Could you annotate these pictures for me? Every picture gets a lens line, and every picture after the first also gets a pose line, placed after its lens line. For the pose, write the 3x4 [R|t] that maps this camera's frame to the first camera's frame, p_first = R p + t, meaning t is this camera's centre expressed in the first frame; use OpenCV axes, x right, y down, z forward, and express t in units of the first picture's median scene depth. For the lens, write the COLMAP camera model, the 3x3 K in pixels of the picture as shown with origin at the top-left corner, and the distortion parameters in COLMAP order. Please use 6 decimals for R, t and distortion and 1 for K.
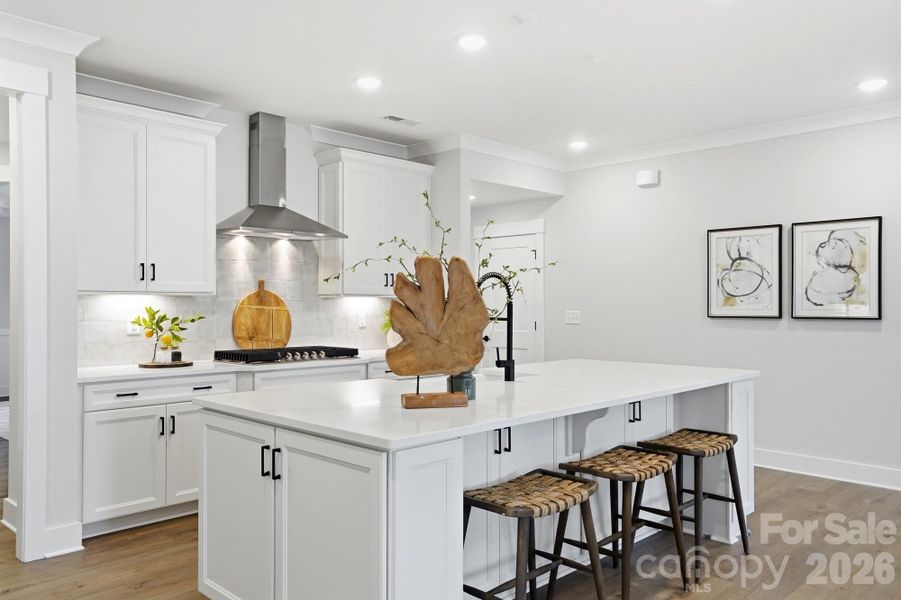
lens RADIAL K [[686.7, 0, 461.1], [0, 686.7, 302.5], [0, 0, 1]] dist [0.031619, 0.009128]
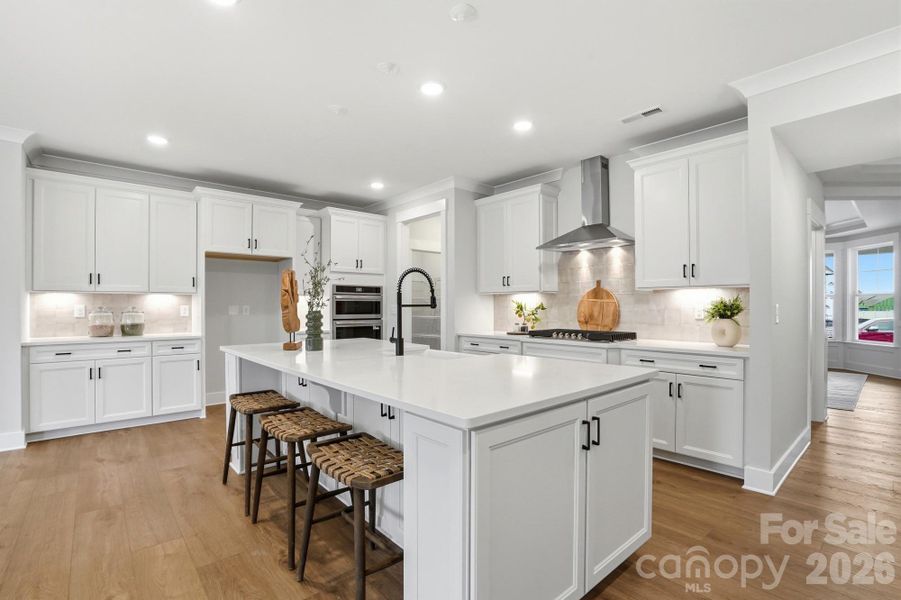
lens RADIAL K [[422.4, 0, 452.4], [0, 422.4, 304.8], [0, 0, 1]] dist [-0.052677, 0.014766]
pose [[-0.082373, -0.000250, -0.996601, 0.623414], [0.003908, 0.999992, -0.000574, 0.017509], [0.996594, -0.003942, -0.082372, 0.872009]]
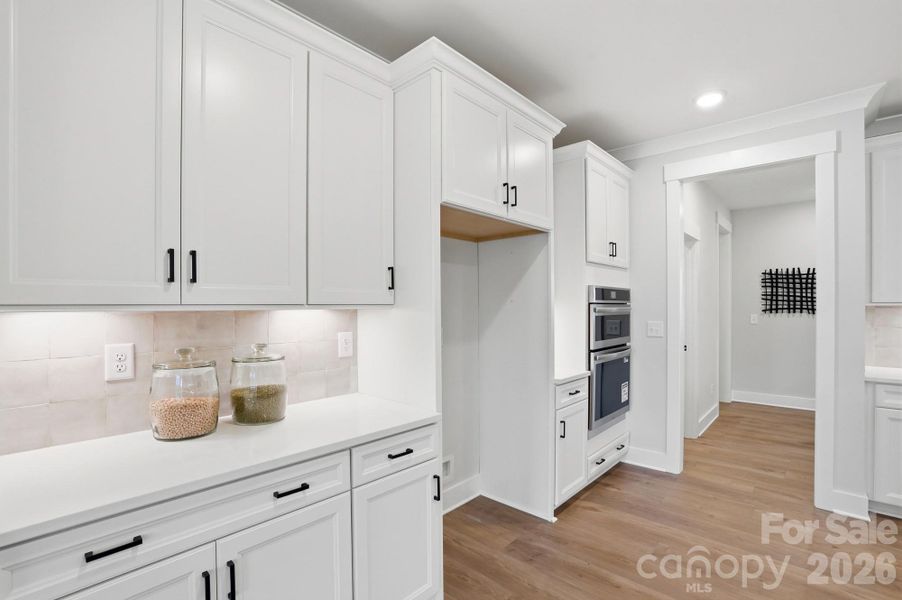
lens RADIAL K [[422.8, 0, 448.2], [0, 422.8, 303.5], [0, 0, 1]] dist [-0.052677, 0.014766]
pose [[0.025503, 0.001102, -0.999674, 0.101556], [0.003721, 0.999992, 0.001197, -0.016041], [0.999668, -0.003750, 0.025499, 0.209117]]
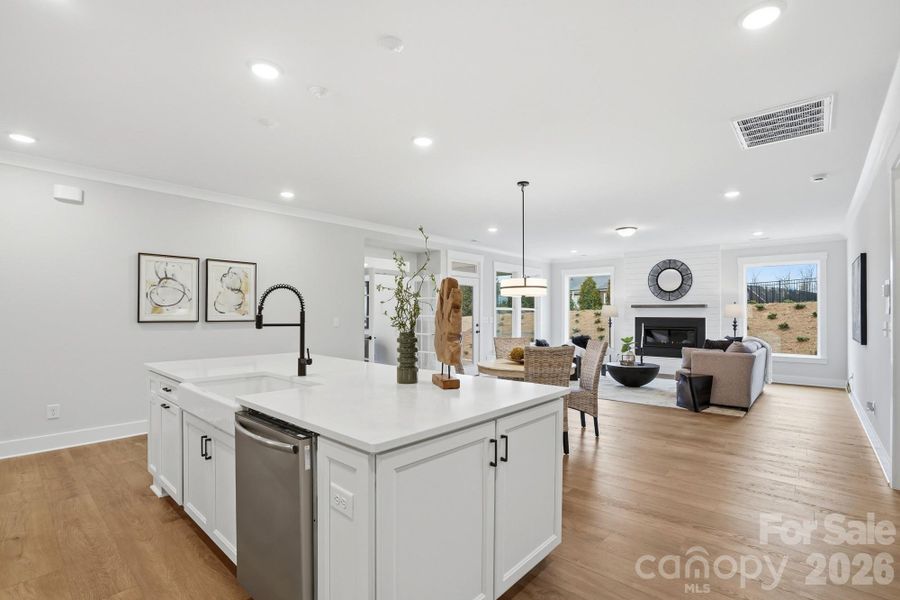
lens RADIAL K [[421.9, 0, 448.4], [0, 421.9, 304.7], [0, 0, 1]] dist [-0.052677, 0.014766]
pose [[-0.037831, 0.020592, 0.999072, -0.507049], [-0.004249, 0.999775, -0.020767, 0.002766], [-0.999275, -0.005031, -0.037735, 0.581105]]
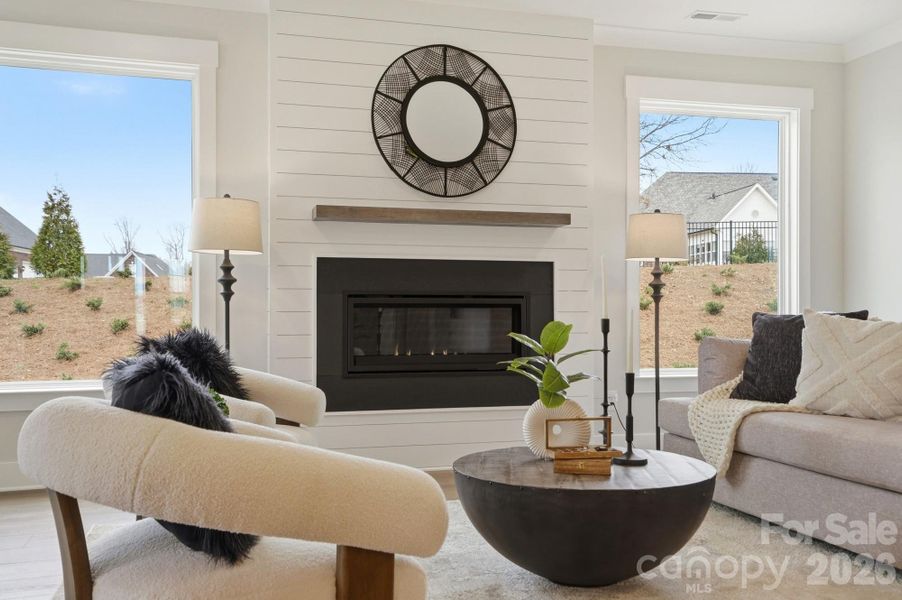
lens RADIAL K [[868.6, 0, 447.1], [0, 868.6, 303.8], [0, 0, 1]] dist [0.071153, 0.000000]
pose [[-0.864636, 0.005773, 0.502366, 0.807773], [0.000707, 0.999947, -0.010274, 0.082686], [-0.502398, -0.008528, -0.864594, 0.429514]]
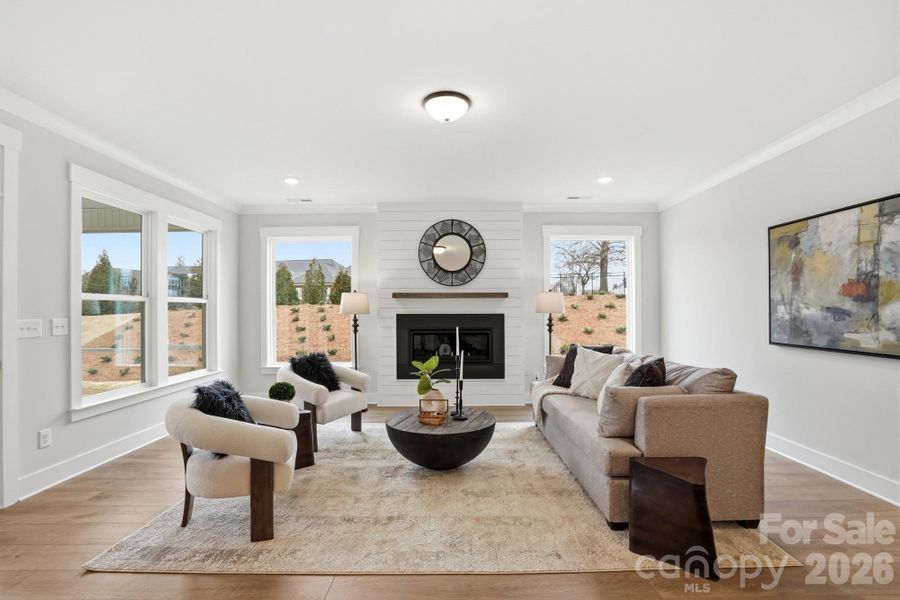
lens RADIAL K [[421.9, 0, 451.2], [0, 421.9, 305.6], [0, 0, 1]] dist [-0.052677, 0.014766]
pose [[-0.689616, 0.010869, 0.724093, 0.498995], [0.004375, 0.999932, -0.010843, 0.006840], [-0.724162, -0.004310, -0.689617, 0.315720]]
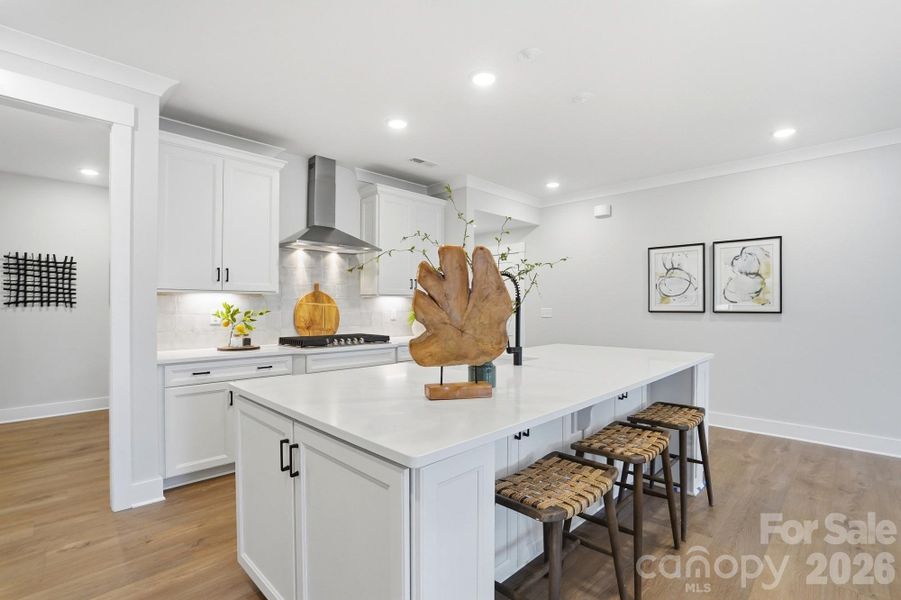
lens RADIAL K [[422.4, 0, 460.4], [0, 422.4, 306.7], [0, 0, 1]] dist [-0.052677, 0.014766]
pose [[0.999987, 0.000143, 0.005185, -0.021902], [-0.000158, 0.999996, 0.002755, 0.010863], [-0.005185, -0.002756, 0.999983, 0.221118]]
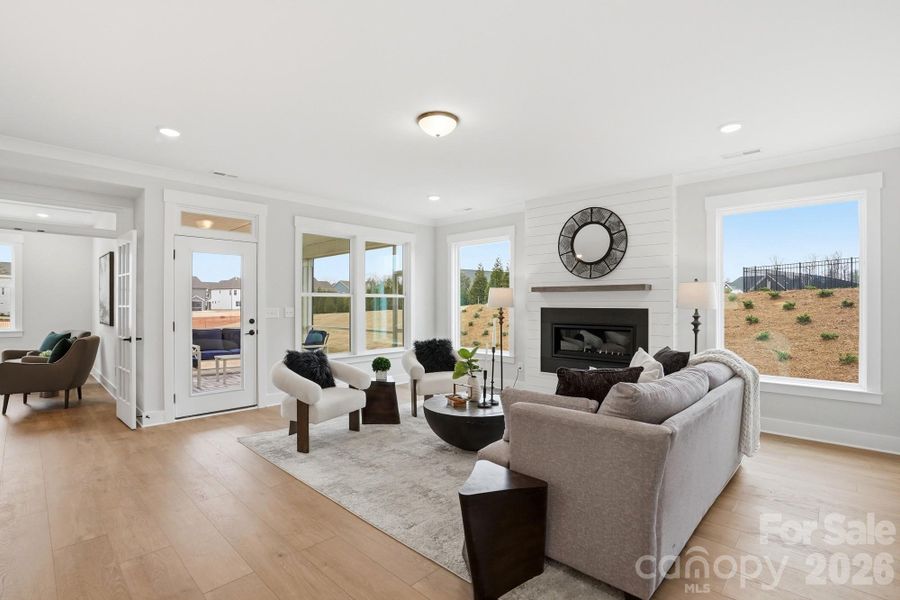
lens RADIAL K [[421.9, 0, 447.5], [0, 421.9, 303.1], [0, 0, 1]] dist [-0.052677, 0.014766]
pose [[0.000390, 0.002075, 0.999998, 0.250206], [-0.002284, 0.999995, -0.002074, 0.006880], [-0.999997, -0.002283, 0.000395, -0.122857]]
